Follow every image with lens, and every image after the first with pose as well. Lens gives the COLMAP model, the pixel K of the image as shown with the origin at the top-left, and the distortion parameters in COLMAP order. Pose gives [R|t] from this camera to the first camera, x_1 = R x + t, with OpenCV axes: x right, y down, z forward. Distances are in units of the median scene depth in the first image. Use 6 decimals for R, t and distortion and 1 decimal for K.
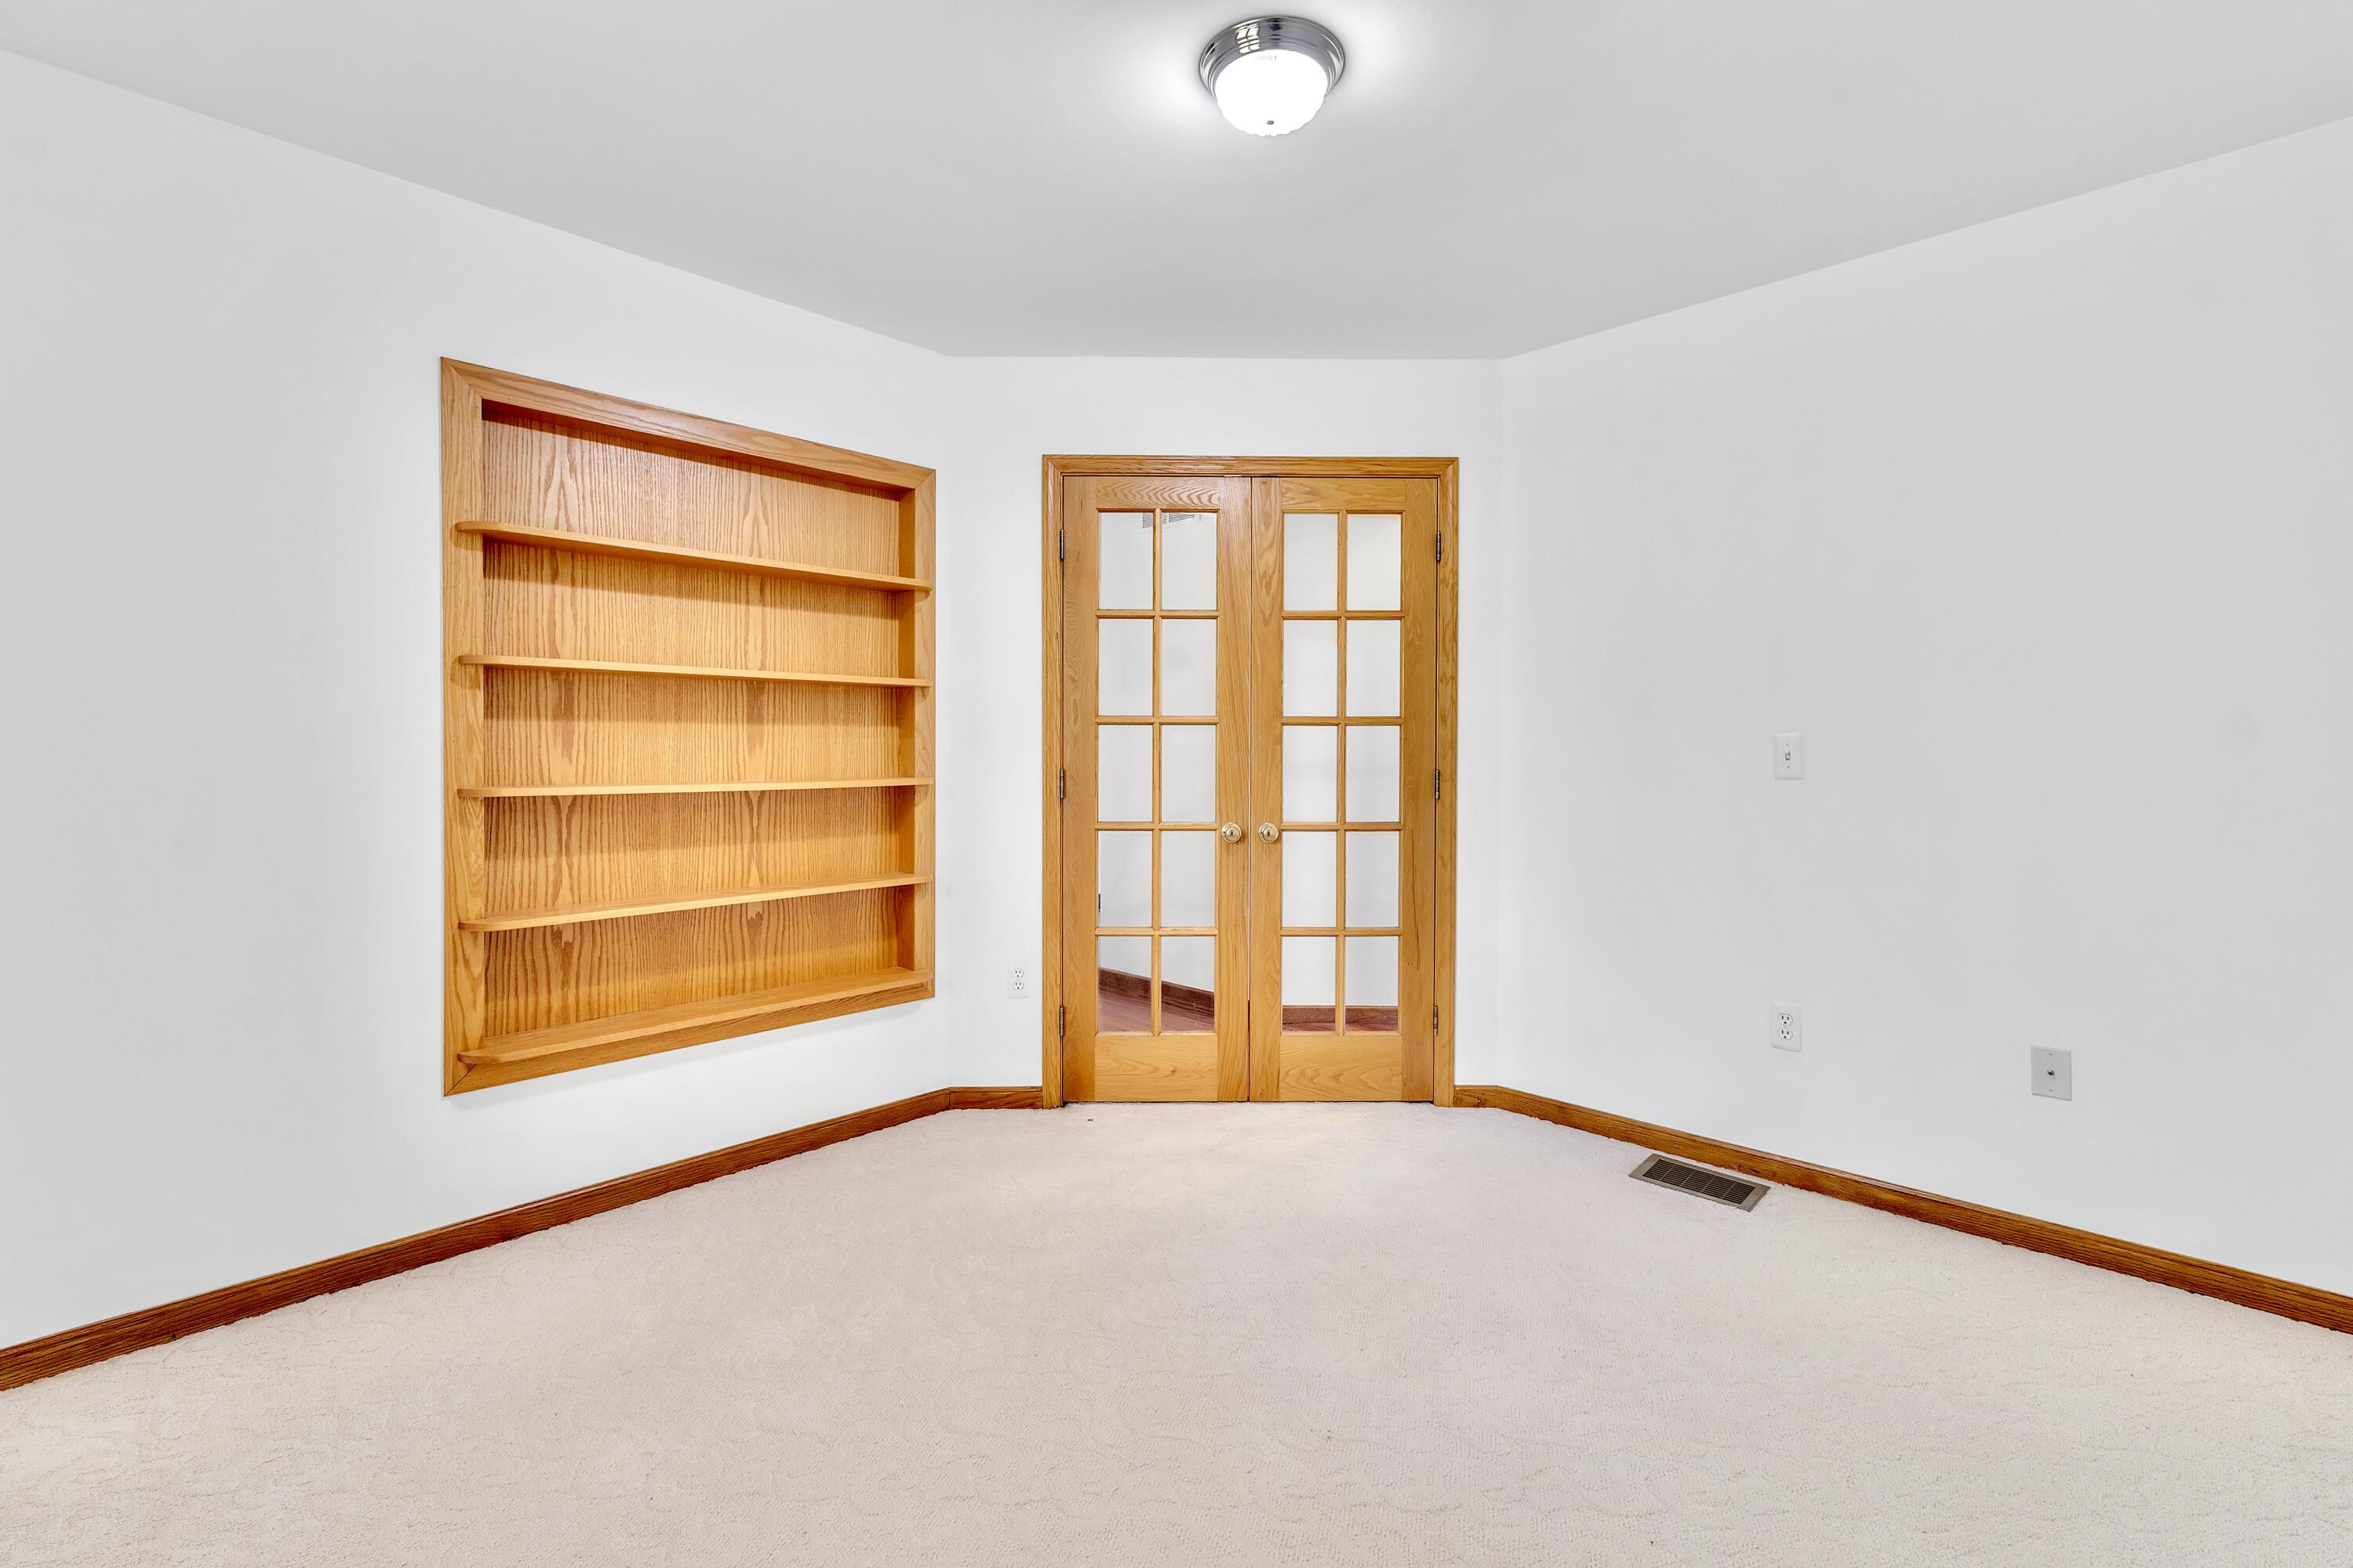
lens RADIAL K [[1005.1, 0, 1175.5], [0, 1005.1, 753.0], [0, 0, 1]] dist [-0.000191, -0.000070]
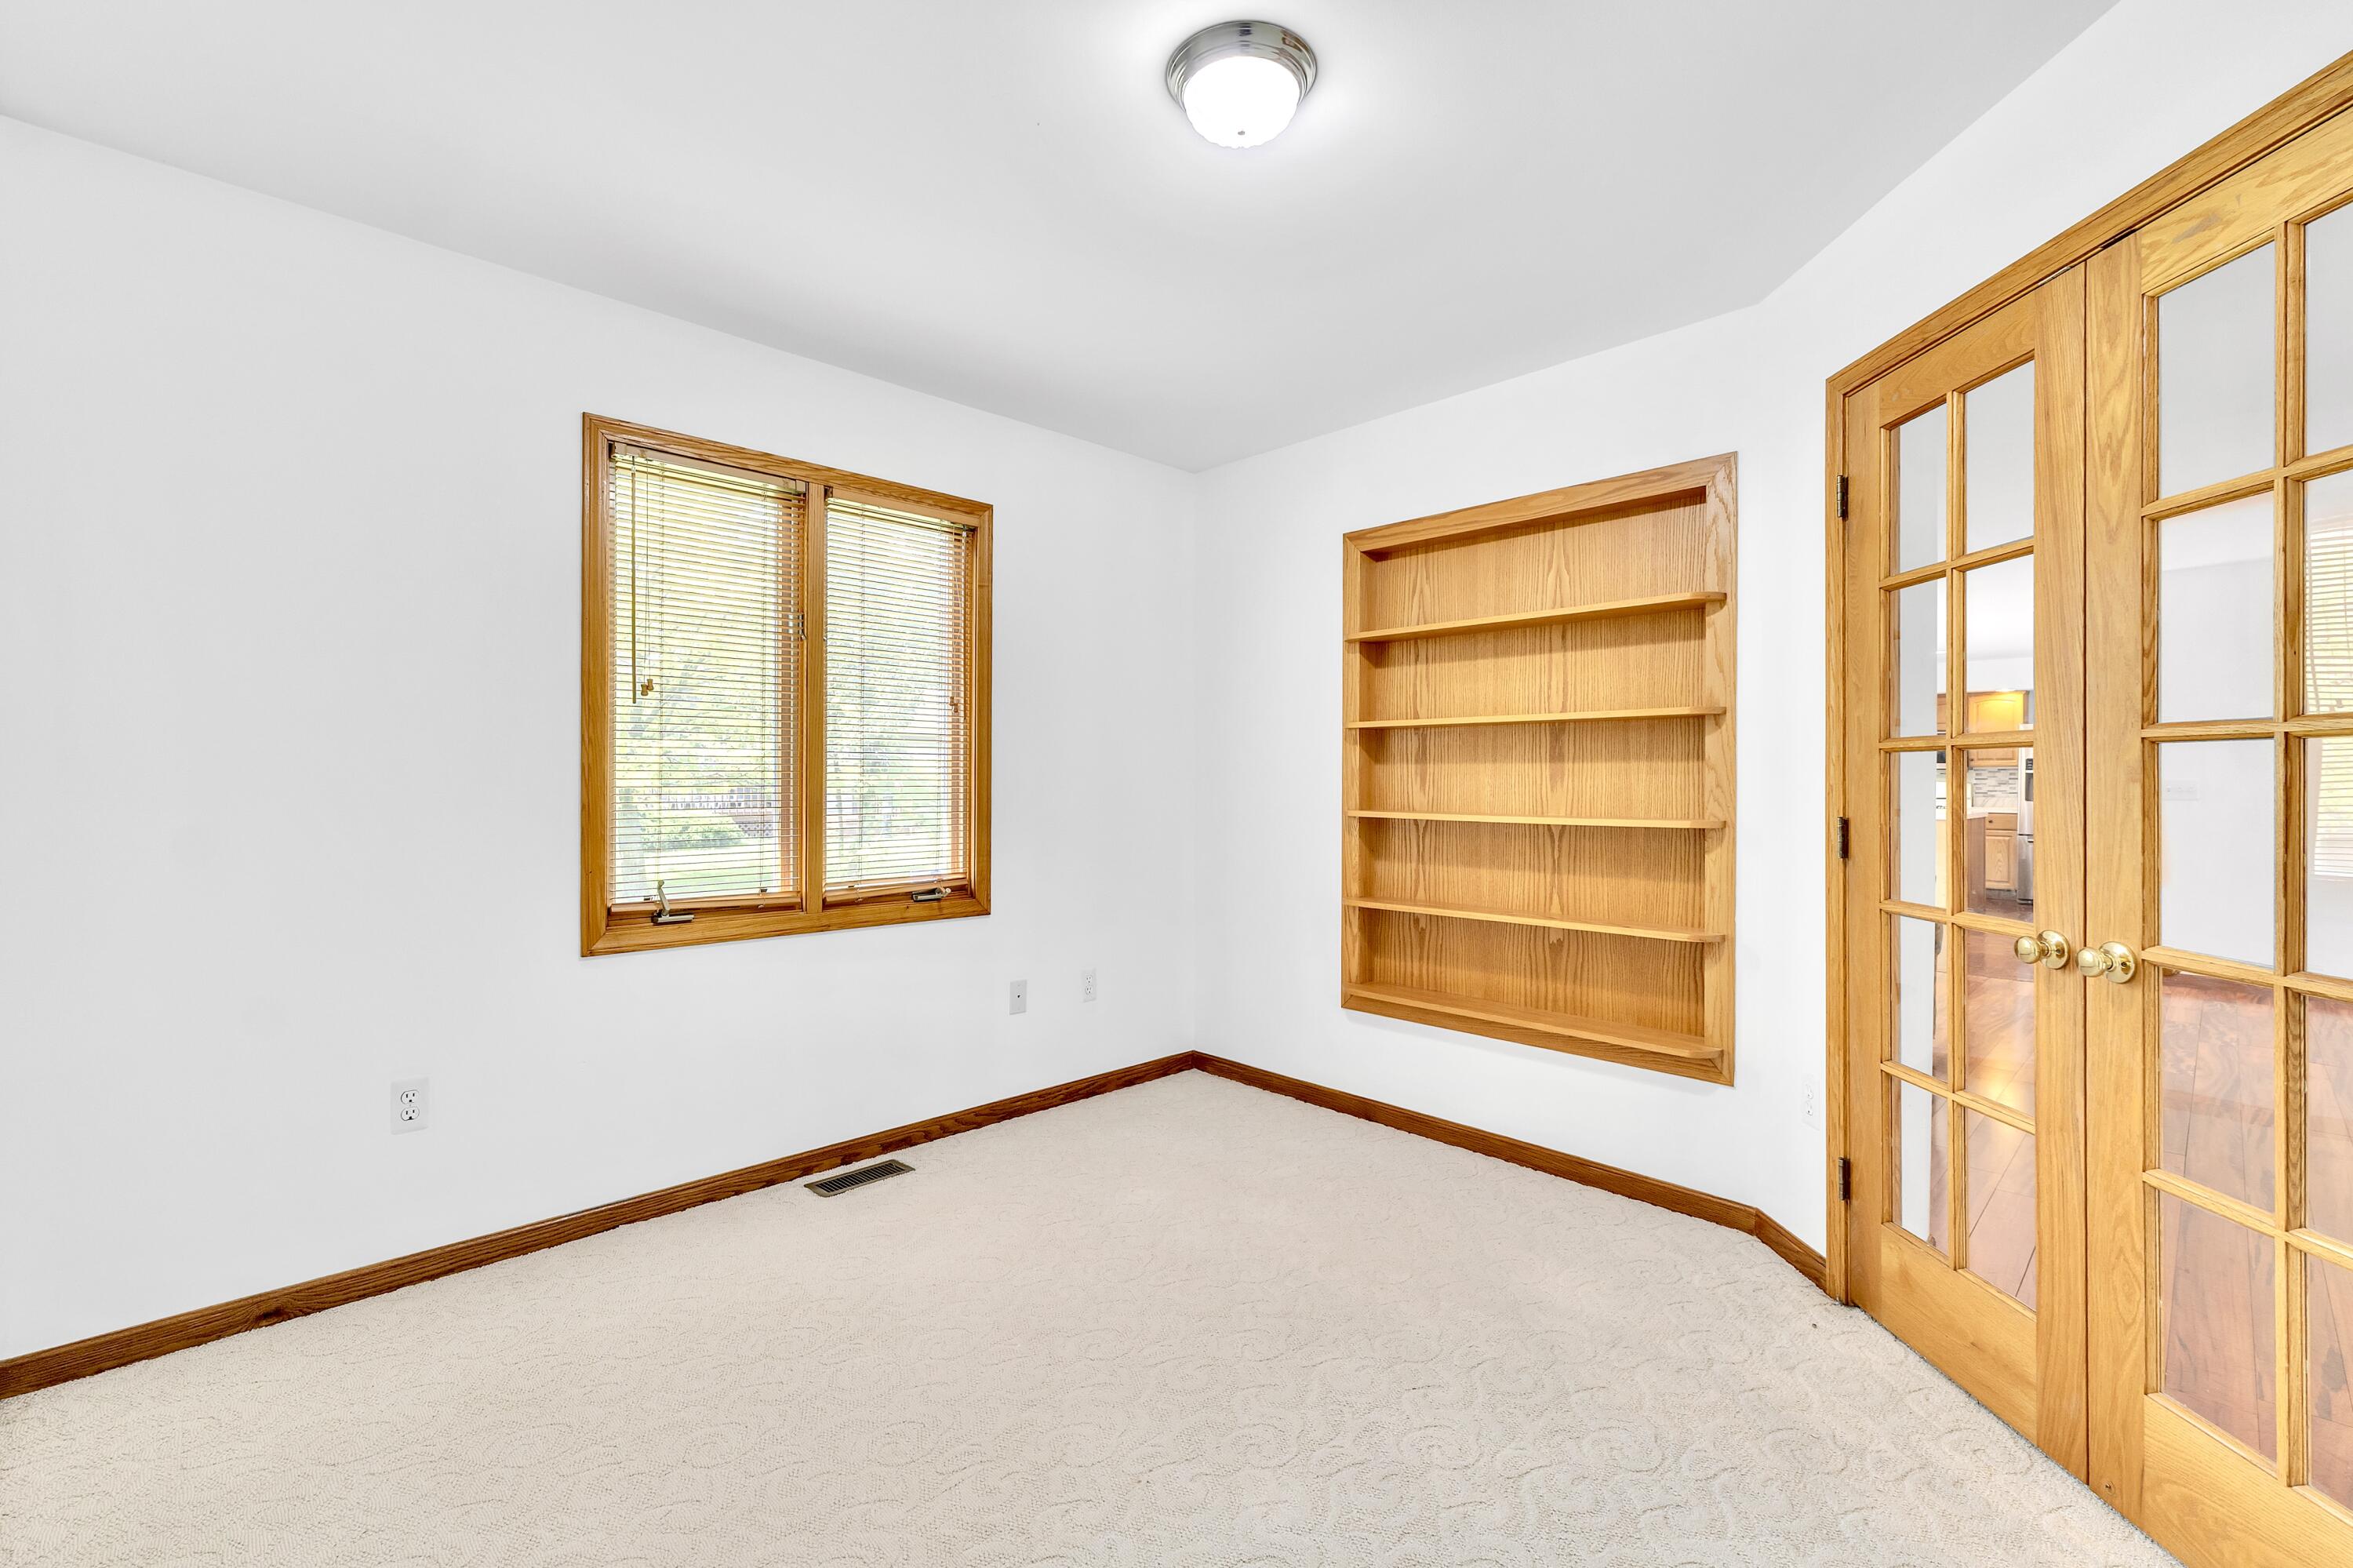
lens RADIAL K [[1014.1, 0, 1176.7], [0, 1014.1, 776.5], [0, 0, 1]] dist [0.001159, 0.000005]
pose [[-0.026407, -0.003725, -0.999644, 0.705900], [-0.009474, 0.999949, -0.003476, -0.006616], [0.999606, 0.009379, -0.026441, 0.649906]]
